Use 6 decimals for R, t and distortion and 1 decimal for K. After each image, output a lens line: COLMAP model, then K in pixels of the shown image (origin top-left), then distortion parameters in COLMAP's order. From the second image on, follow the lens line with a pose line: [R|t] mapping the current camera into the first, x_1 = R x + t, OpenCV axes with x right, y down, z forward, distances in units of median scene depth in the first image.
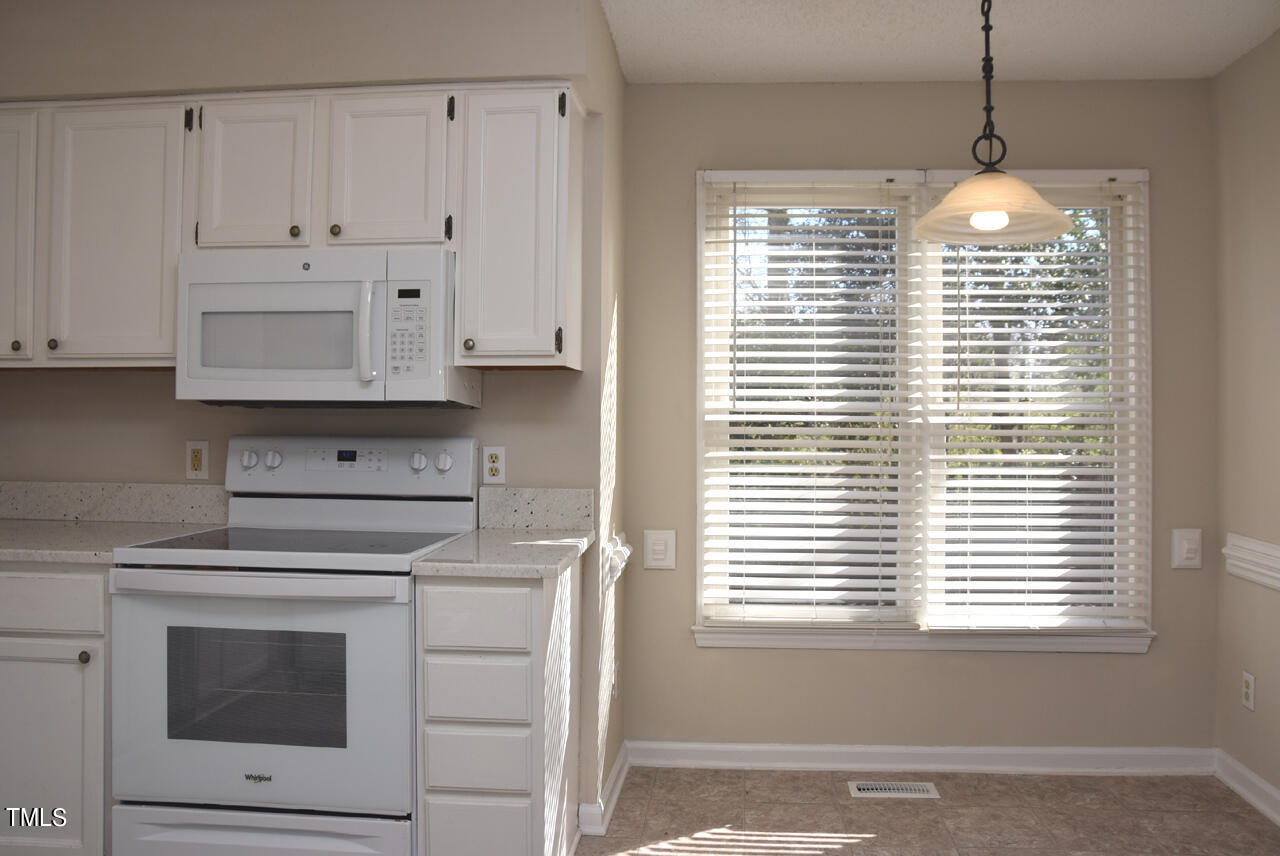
lens RADIAL K [[957.6, 0, 648.9], [0, 957.6, 422.0], [0, 0, 1]] dist [-0.126496, 0.096498]
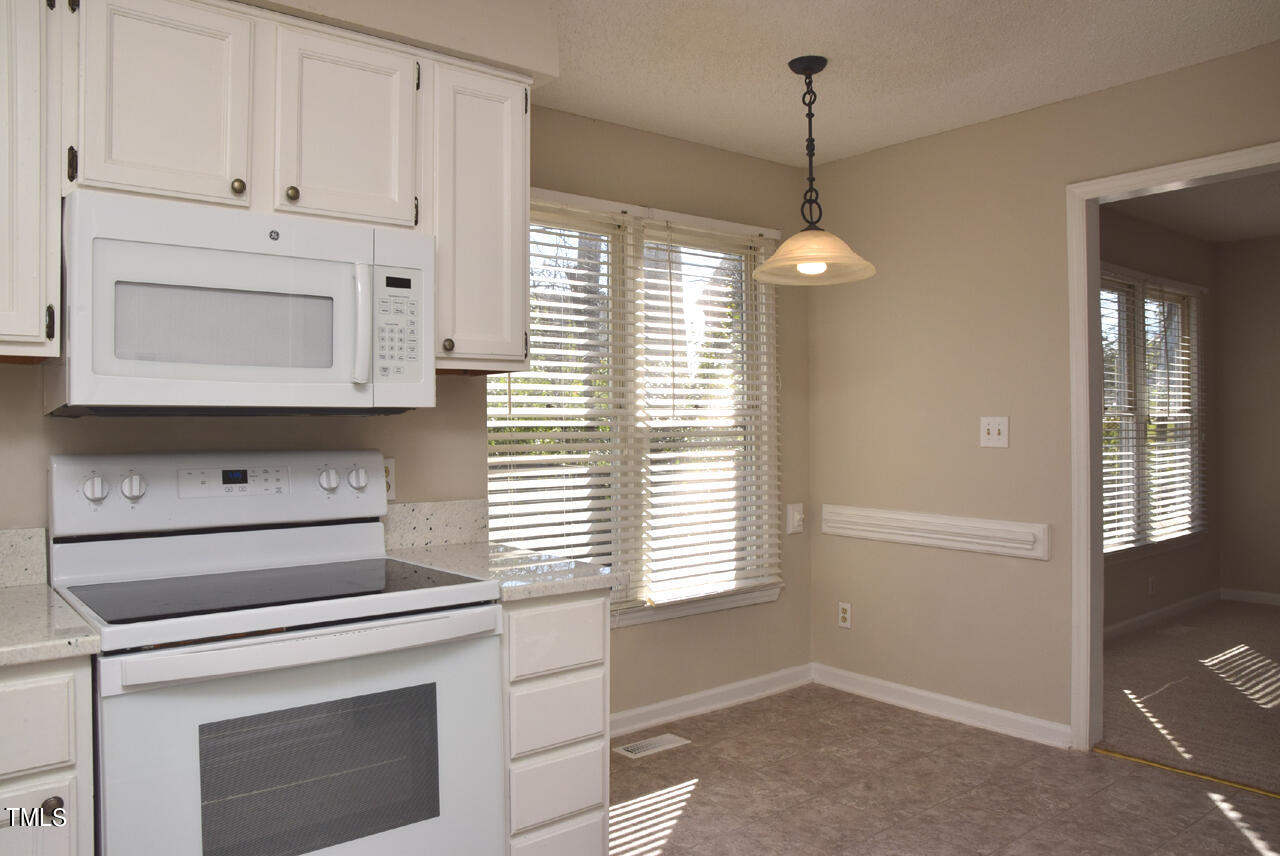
lens RADIAL K [[957.6, 0, 562.1], [0, 957.6, 435.7], [0, 0, 1]] dist [-0.126496, 0.096498]
pose [[0.740276, -0.018189, 0.672057, -0.660918], [0.011648, 0.999831, 0.014230, -0.006673], [-0.672202, -0.002706, 0.740363, 0.238589]]
